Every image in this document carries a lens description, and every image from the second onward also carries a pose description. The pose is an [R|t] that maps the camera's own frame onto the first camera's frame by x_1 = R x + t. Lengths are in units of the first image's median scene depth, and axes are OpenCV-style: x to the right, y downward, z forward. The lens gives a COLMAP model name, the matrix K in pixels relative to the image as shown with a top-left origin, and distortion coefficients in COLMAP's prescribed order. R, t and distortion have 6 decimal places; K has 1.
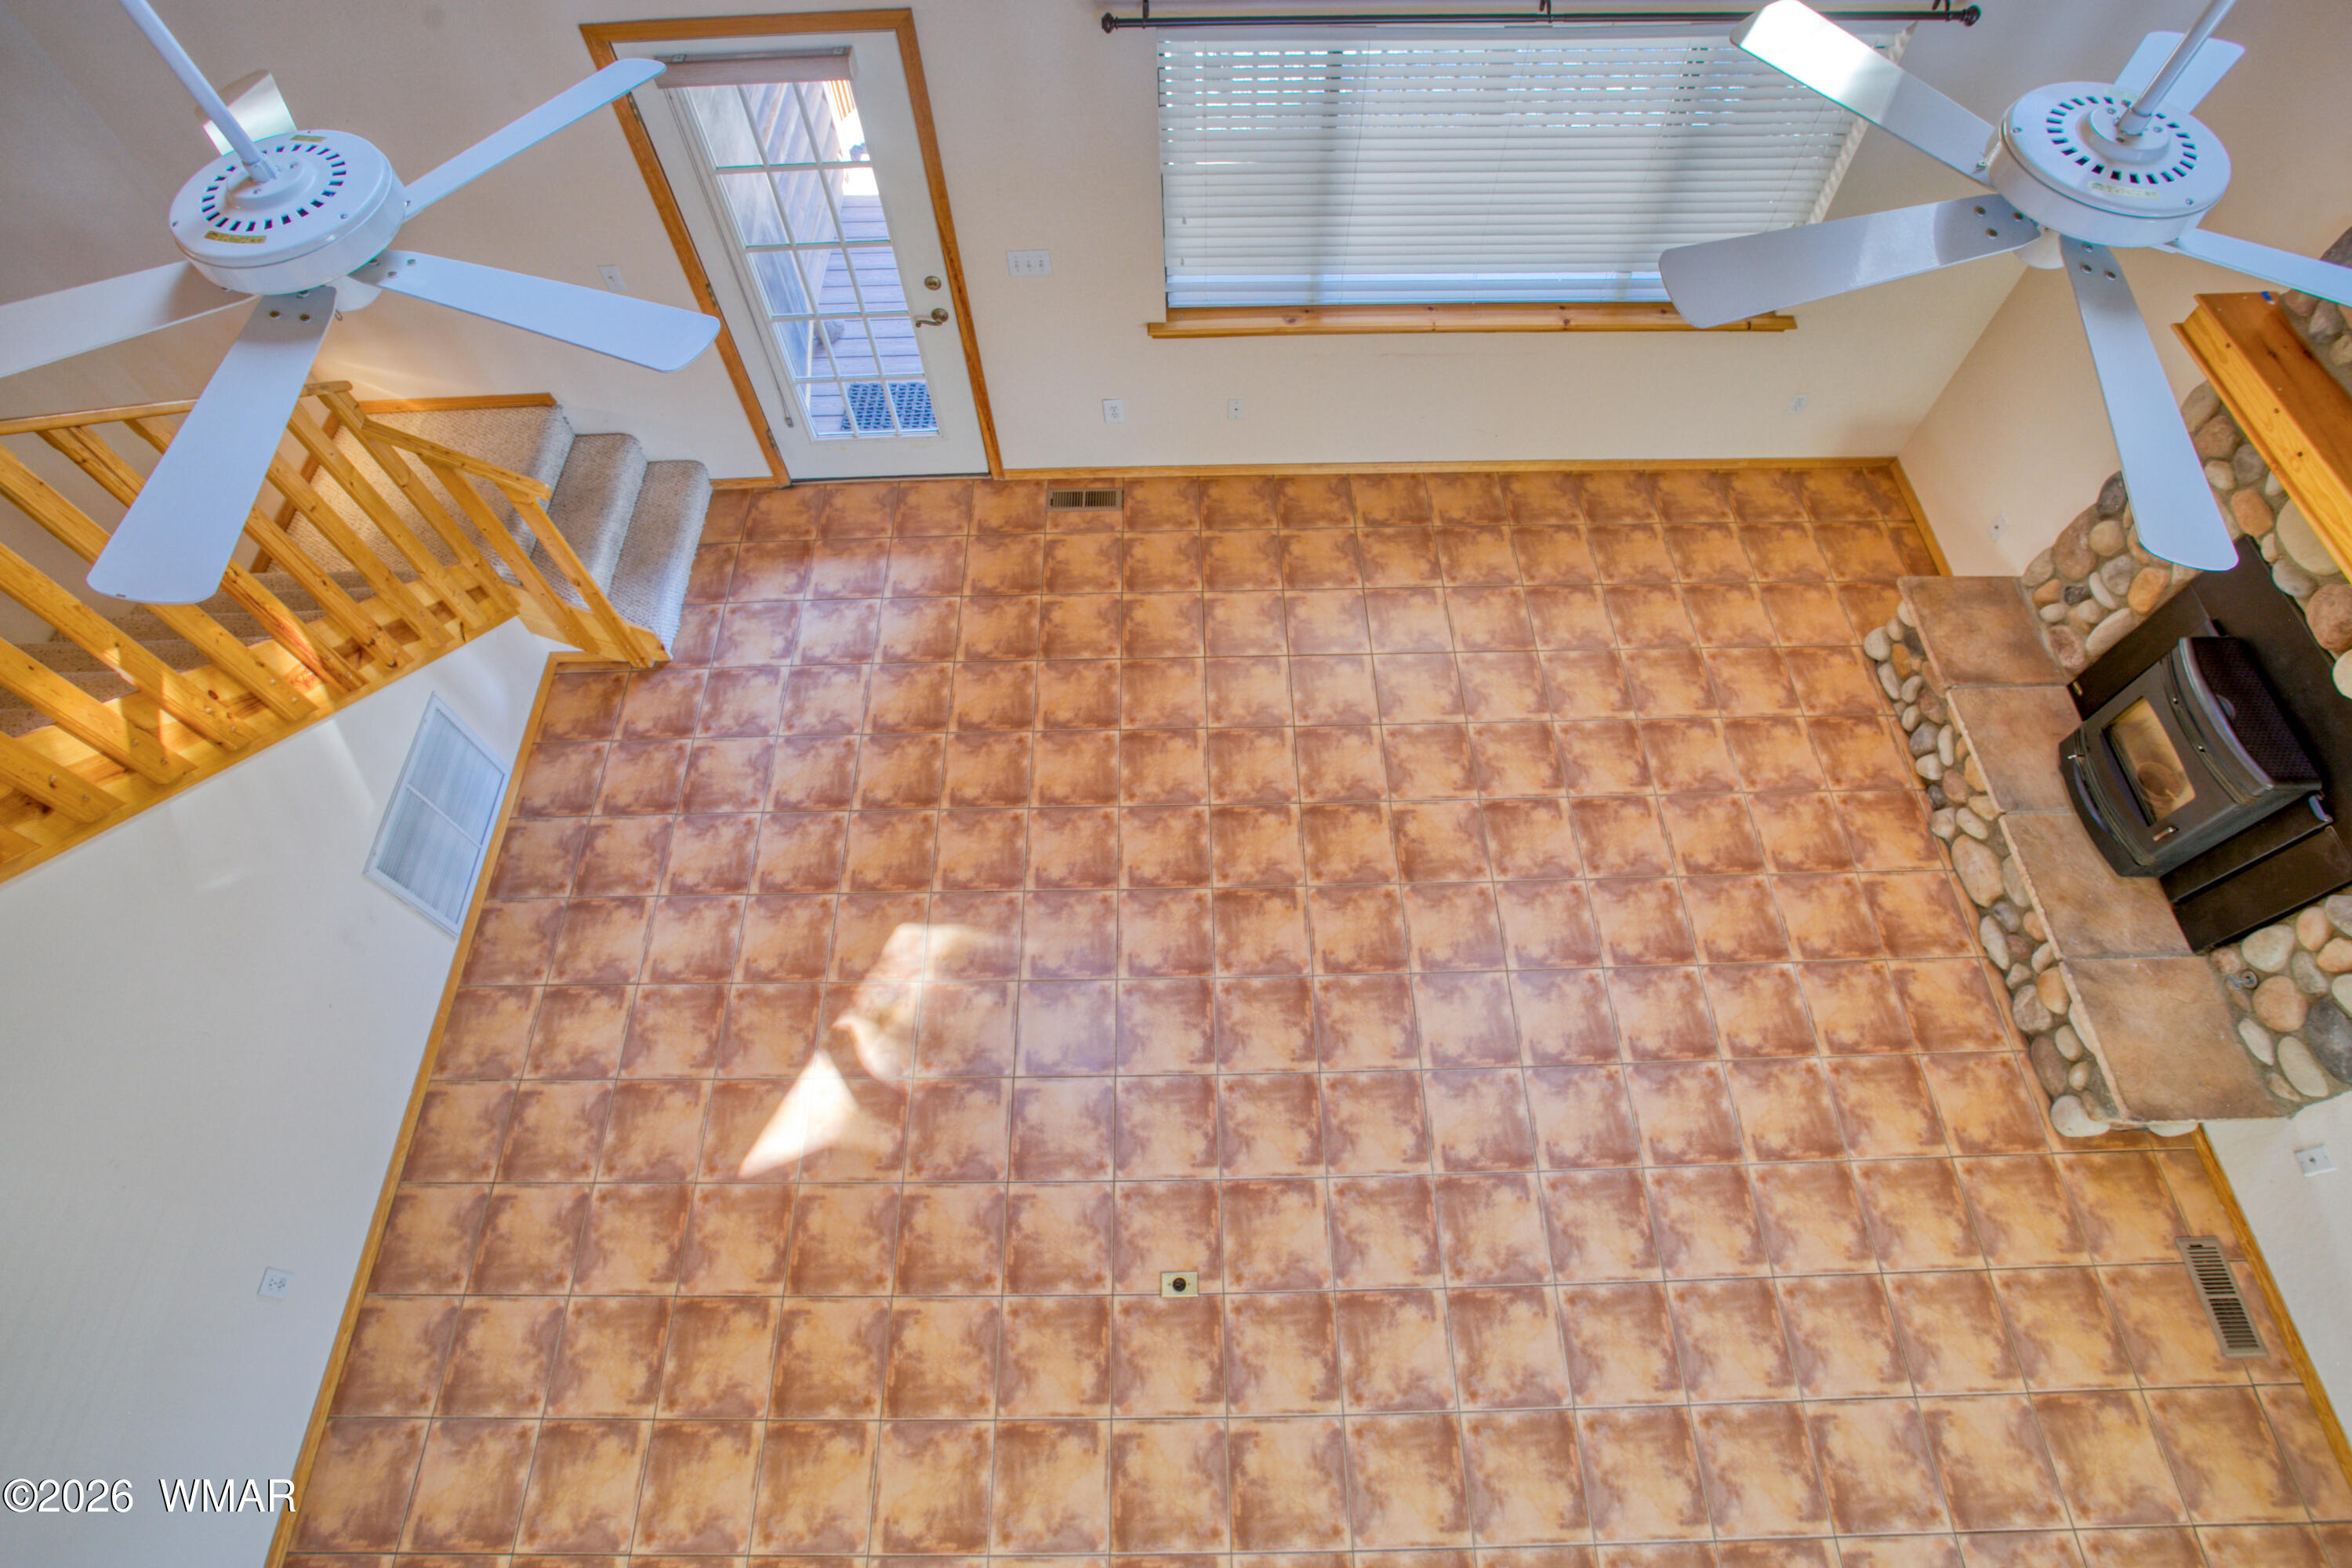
lens RADIAL K [[1146.9, 0, 1166.8], [0, 1146.9, 761.1], [0, 0, 1]] dist [-0.077842, 0.031440]
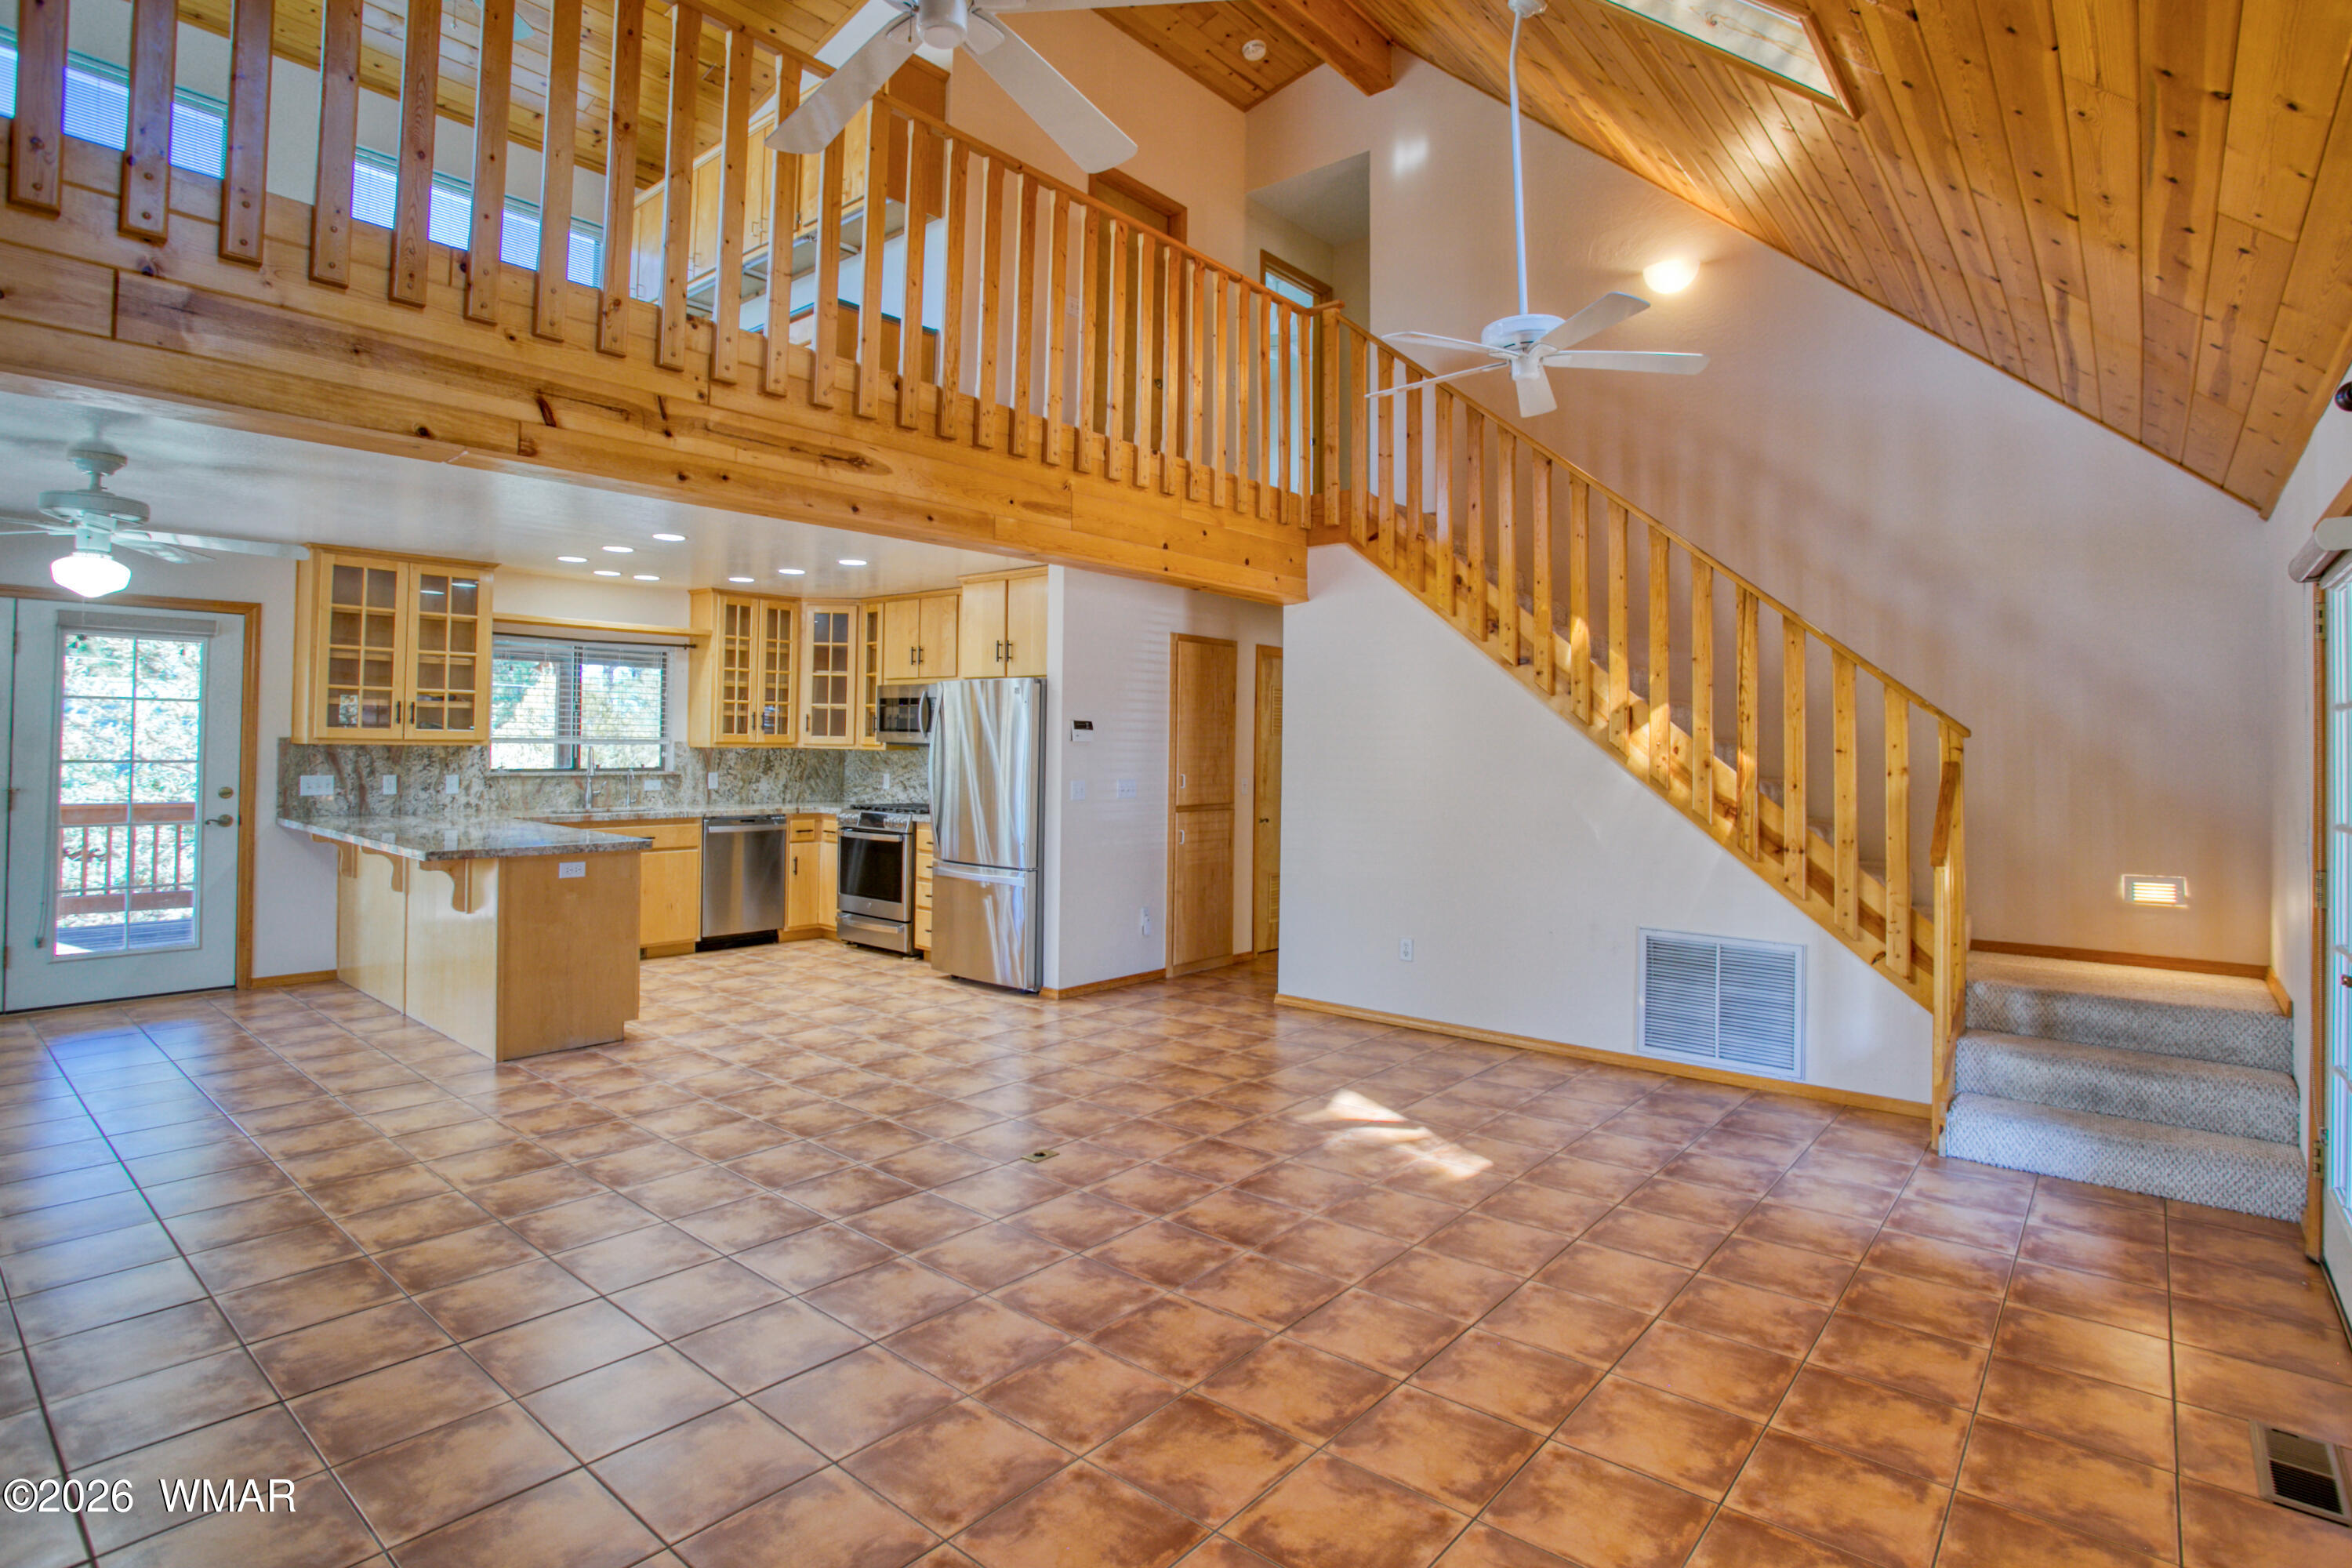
lens RADIAL K [[1187.9, 0, 1168.0], [0, 1187.9, 731.3], [0, 0, 1]] dist [-0.069677, 0.019795]
pose [[-0.654746, 0.005884, -0.755826, 0.773546], [-0.652513, 0.500301, 0.569144, -0.471805], [0.381490, 0.865832, -0.323730, 1.018721]]
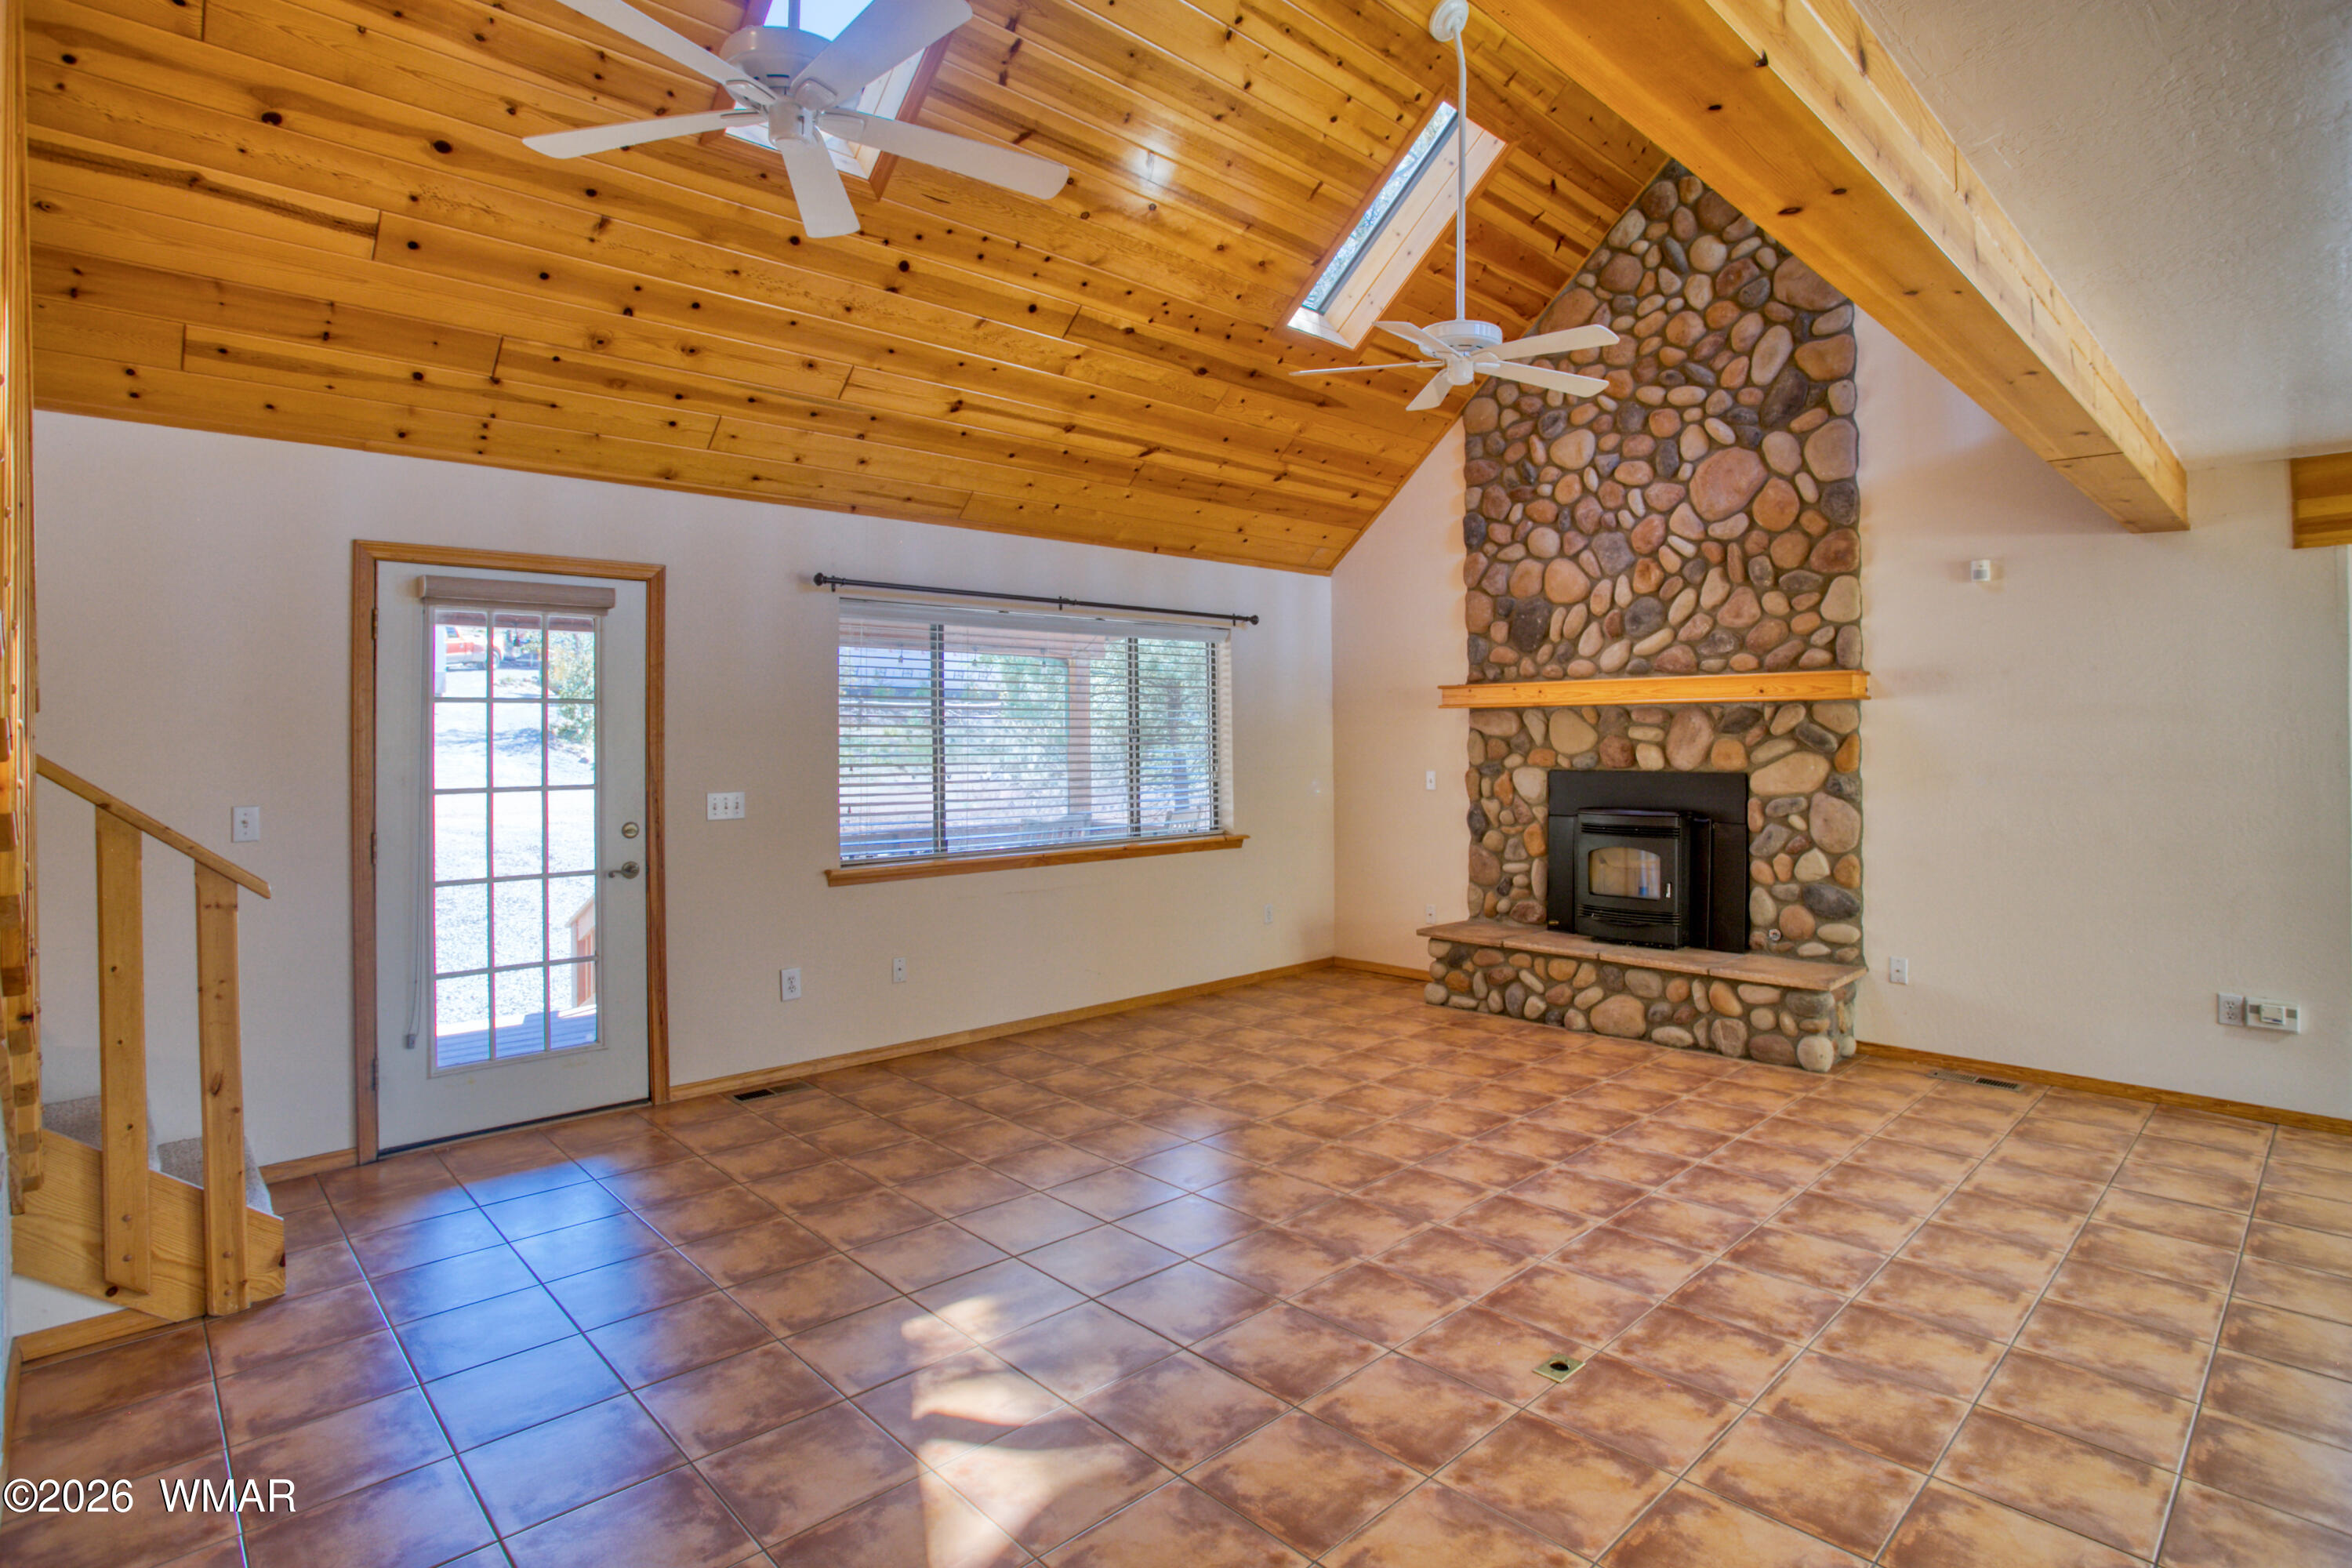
lens RADIAL K [[1187.9, 0, 1168.0], [0, 1187.9, 731.3], [0, 0, 1]] dist [-0.069677, 0.019795]
pose [[0.738562, 0.023448, 0.673777, -0.664172], [0.575013, 0.499849, -0.647697, 0.573186], [-0.351974, 0.865795, 0.355686, 0.445911]]
